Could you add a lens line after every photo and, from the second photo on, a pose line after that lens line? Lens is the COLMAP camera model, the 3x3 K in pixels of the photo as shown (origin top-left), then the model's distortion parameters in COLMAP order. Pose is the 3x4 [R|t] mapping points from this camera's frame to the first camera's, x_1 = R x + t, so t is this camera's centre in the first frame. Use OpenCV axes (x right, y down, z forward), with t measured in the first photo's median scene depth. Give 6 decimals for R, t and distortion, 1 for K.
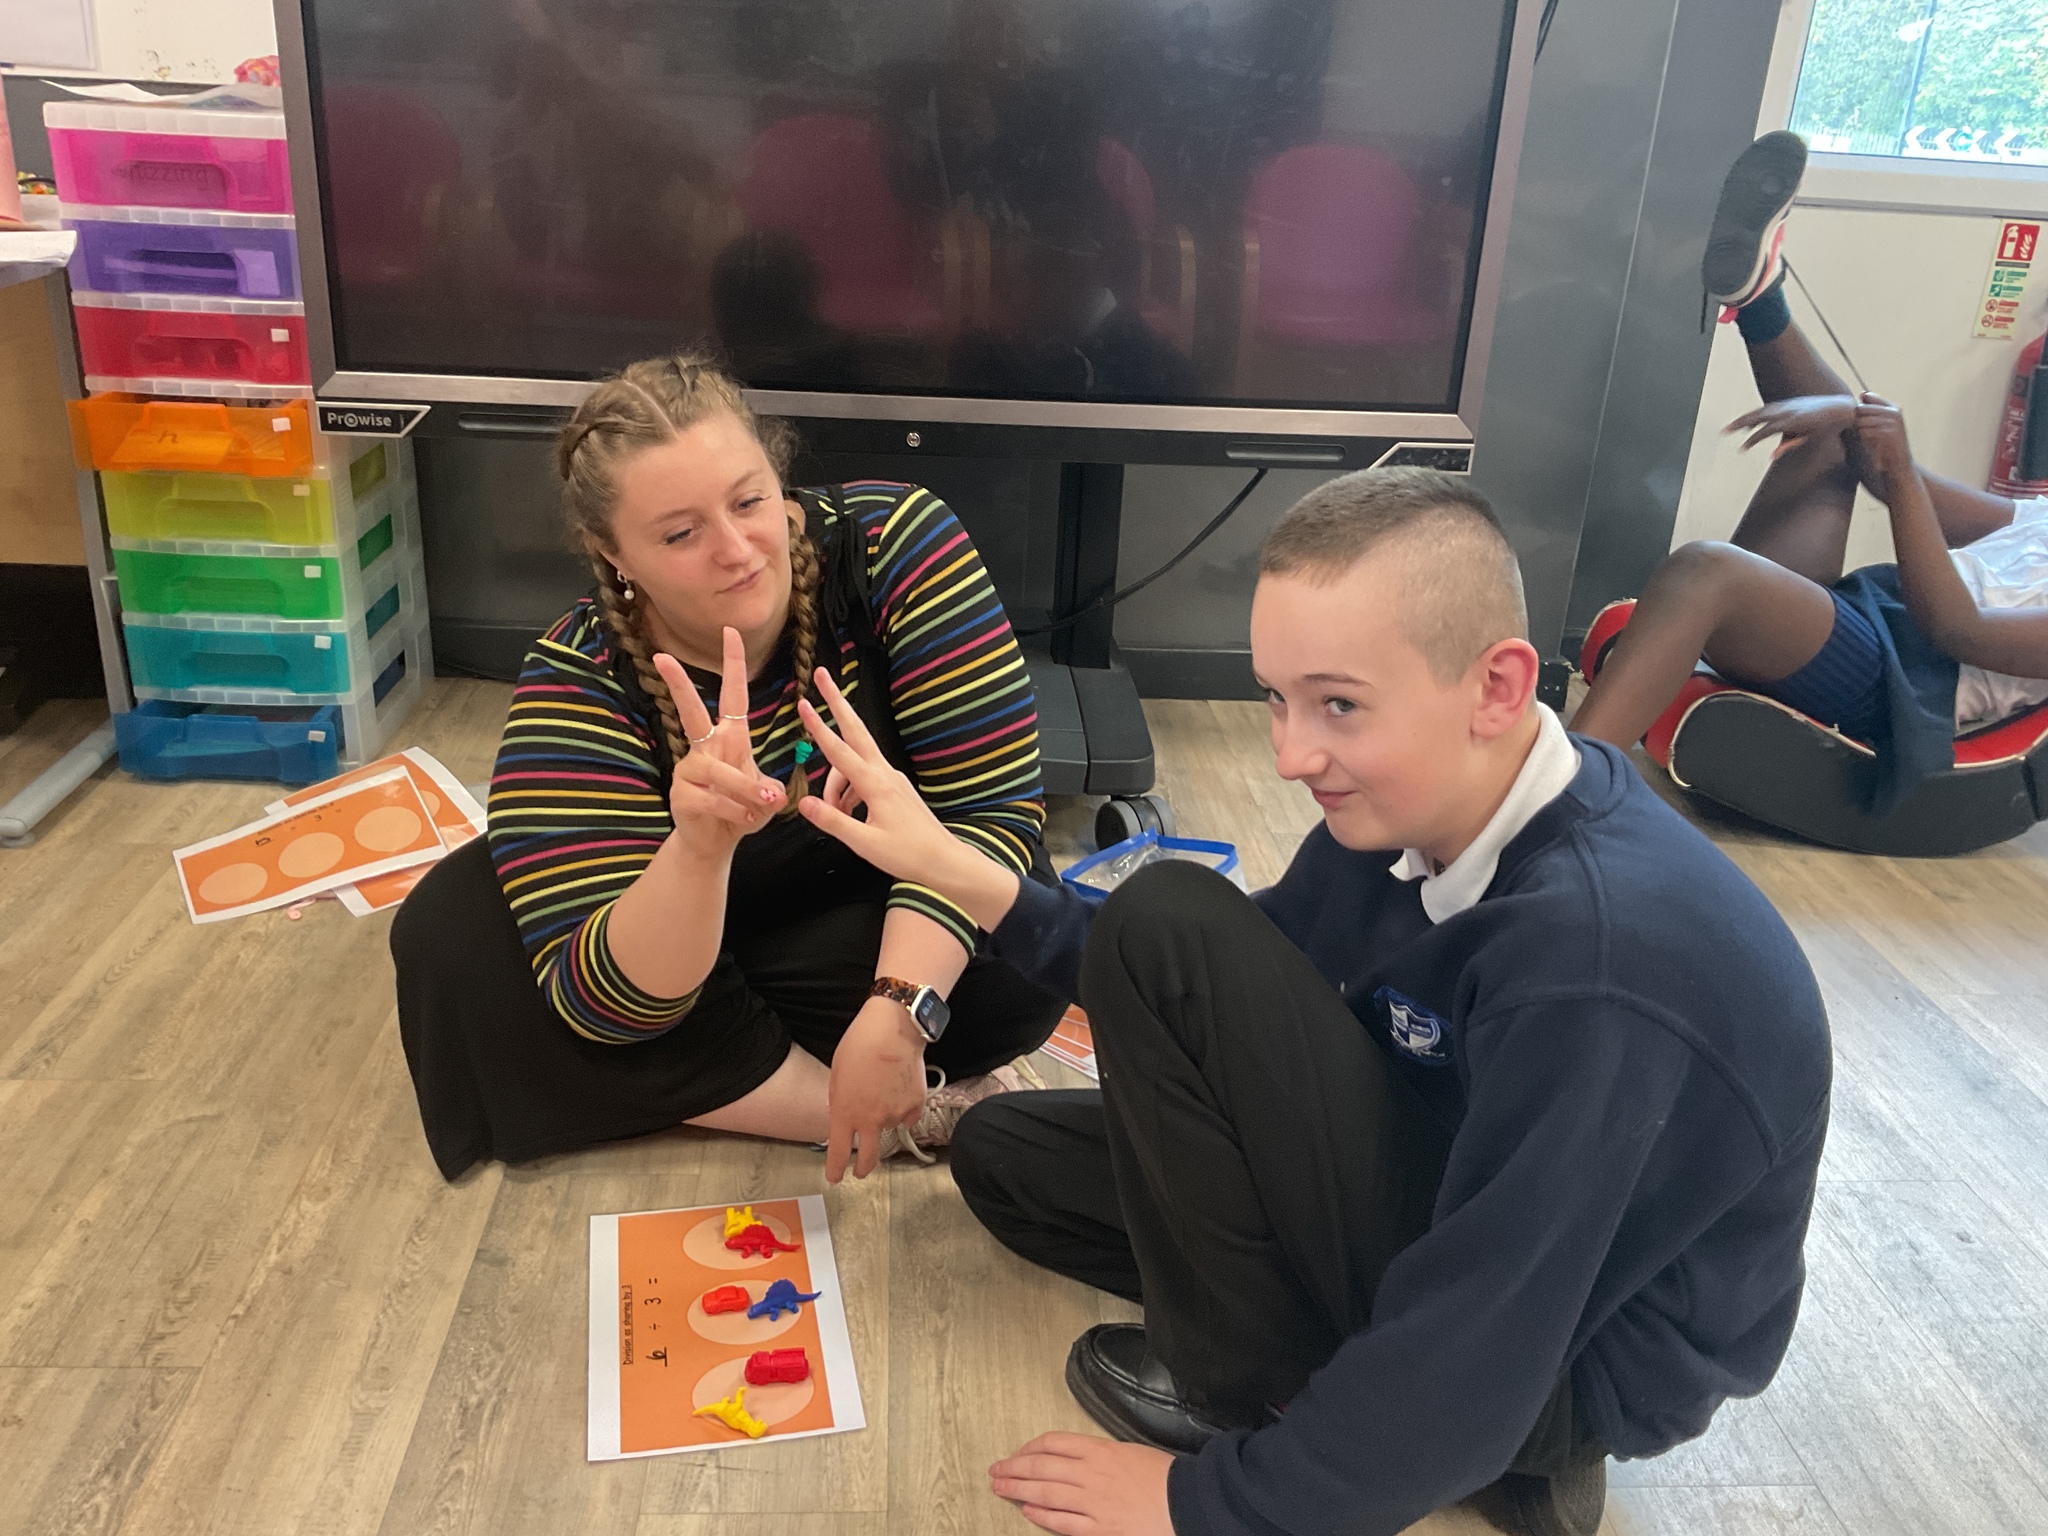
lens RADIAL K [[1715.6, 0, 1024.0], [0, 1715.6, 768.0], [0, 0, 1]] dist [0.003270, -0.021317]
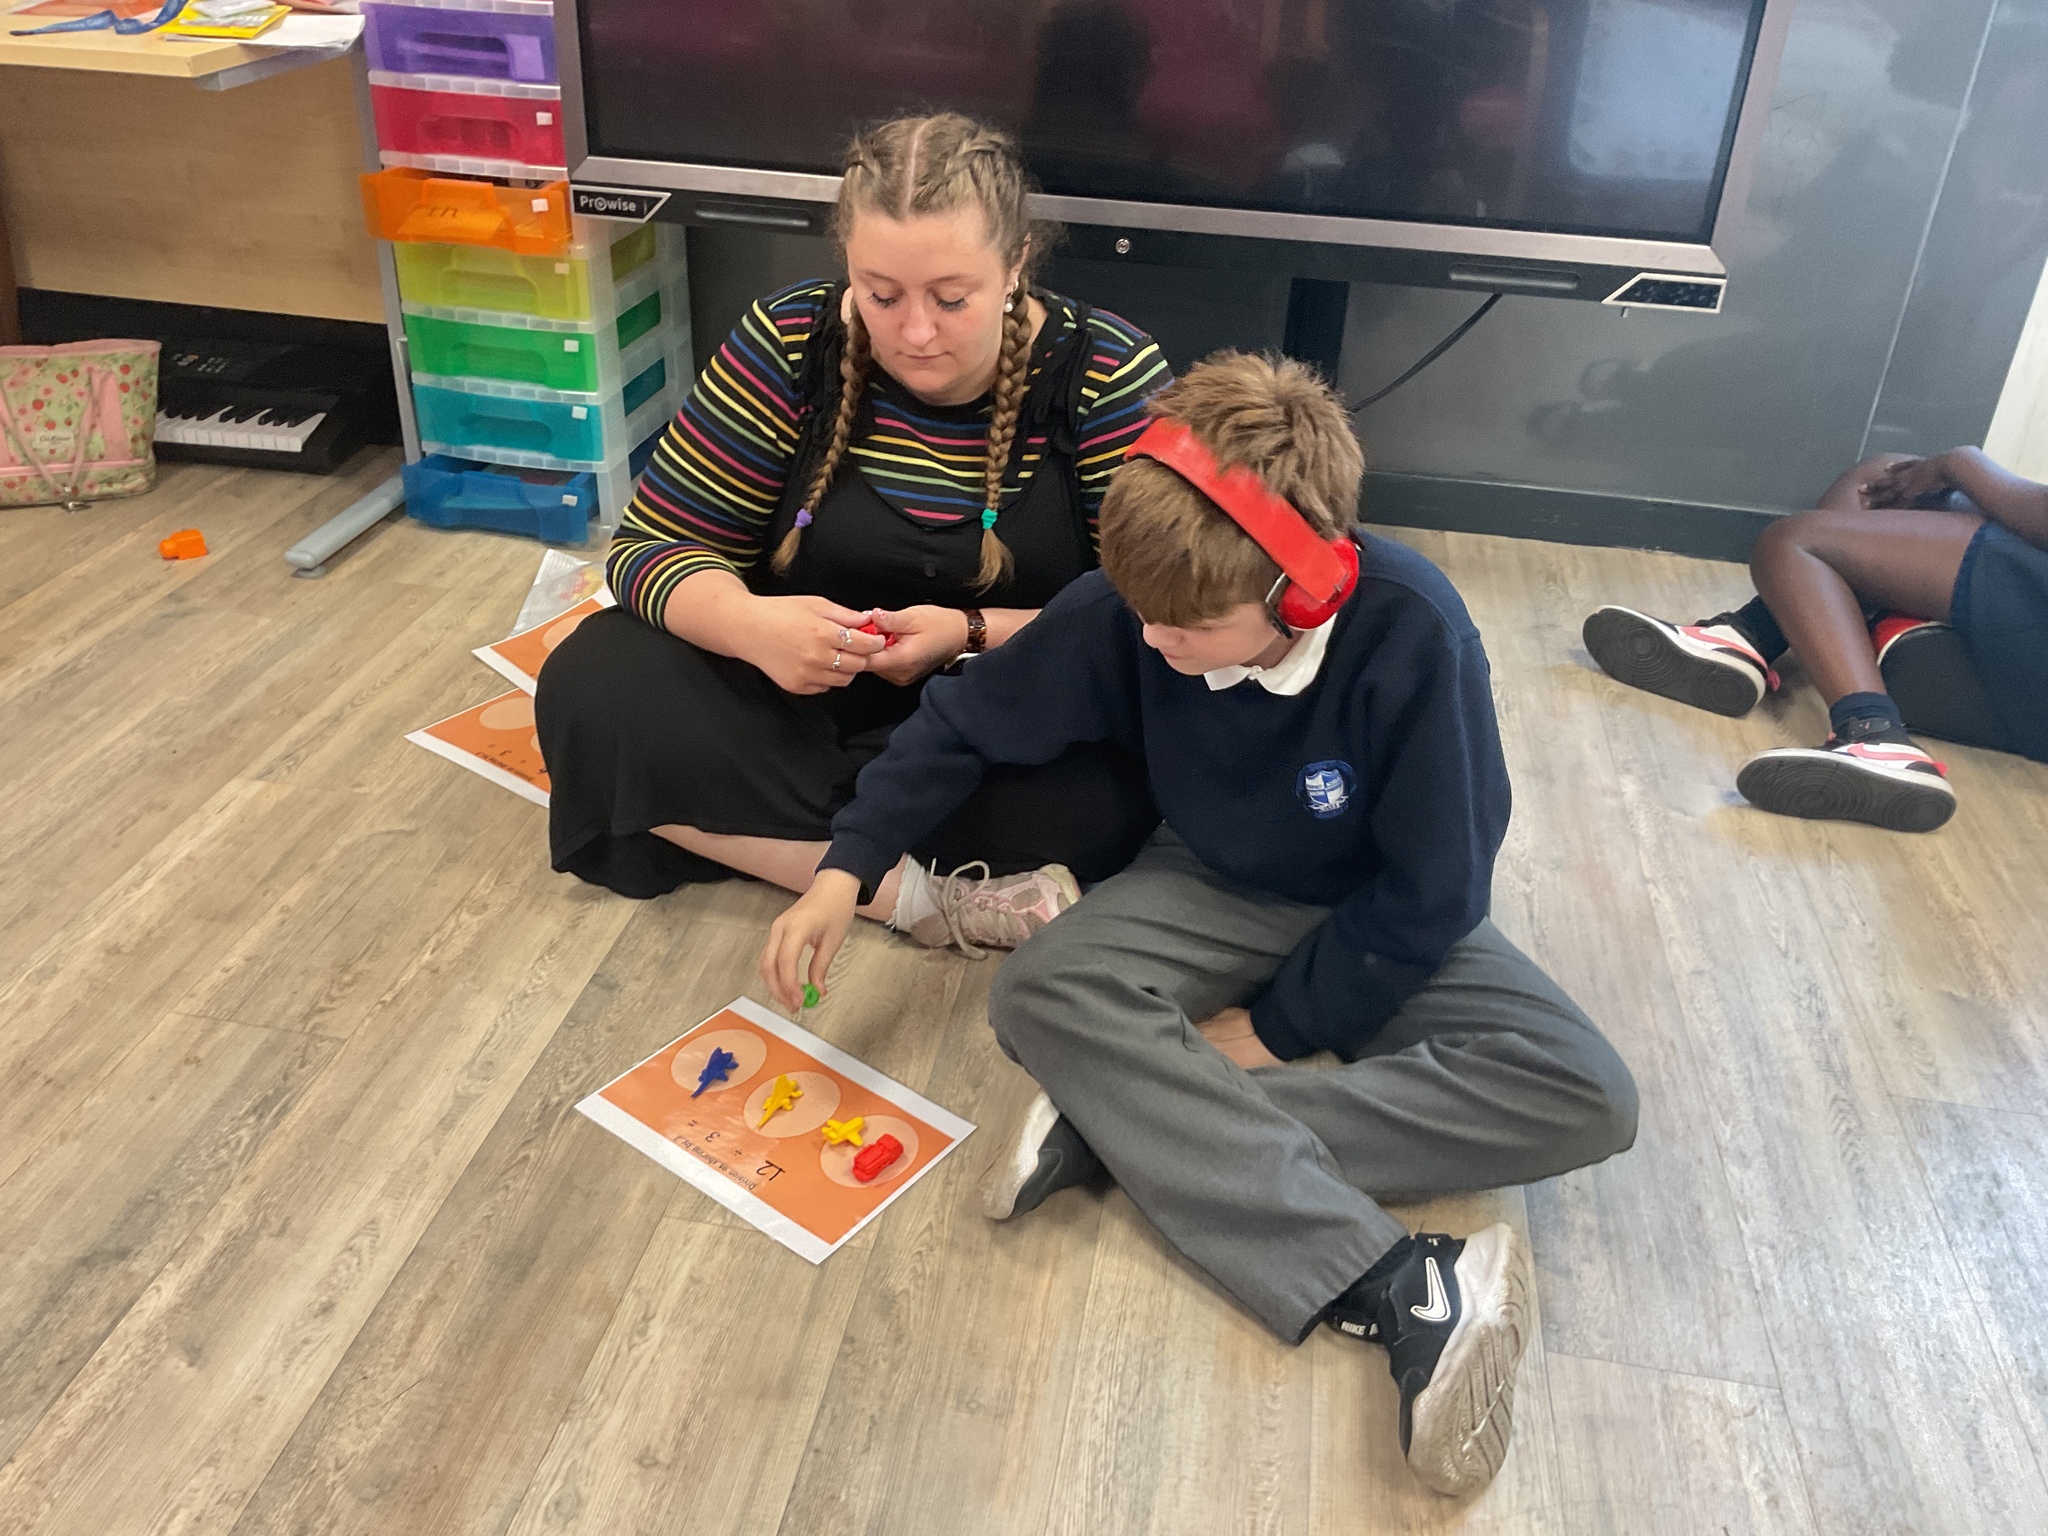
lens RADIAL K [[1714.5, 0, 1020.7], [0, 1714.5, 763.8], [0, 0, 1]] dist [0.081986, -0.158630]
pose [[0.970756, 0.110819, -0.212961, 0.157313], [-0.084338, 0.987964, 0.129667, -0.025118], [0.224768, -0.107914, 0.968418, -0.025184]]
